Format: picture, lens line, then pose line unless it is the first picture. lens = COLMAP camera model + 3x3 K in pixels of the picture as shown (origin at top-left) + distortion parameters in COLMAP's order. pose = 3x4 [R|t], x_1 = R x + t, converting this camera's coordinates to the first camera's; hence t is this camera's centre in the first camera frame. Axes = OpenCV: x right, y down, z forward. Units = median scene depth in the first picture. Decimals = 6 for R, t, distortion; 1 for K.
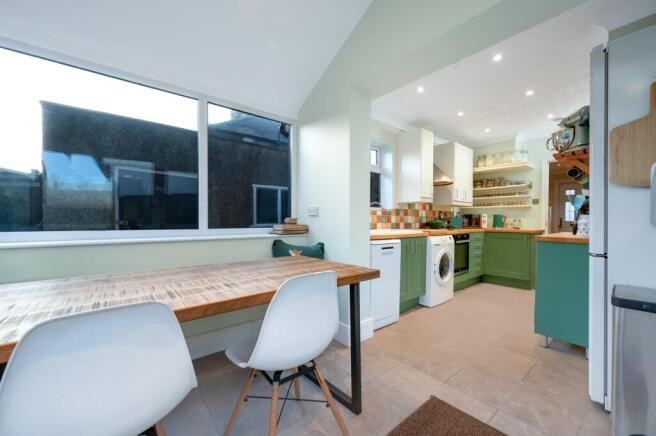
lens RADIAL K [[260.1, 0, 328.2], [0, 260.1, 219.9], [0, 0, 1]] dist [-0.000097, -0.000002]
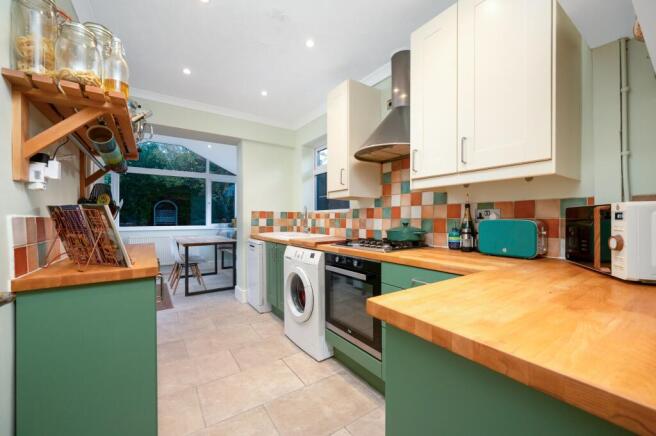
lens RADIAL K [[258.7, 0, 329.7], [0, 258.7, 218.9], [0, 0, 1]] dist [-0.000878, -0.000128]
pose [[-0.089664, -0.004030, -0.995964, 0.958783], [-0.004386, 0.999984, -0.003652, -0.012223], [0.995962, 0.004040, -0.089680, 0.991358]]
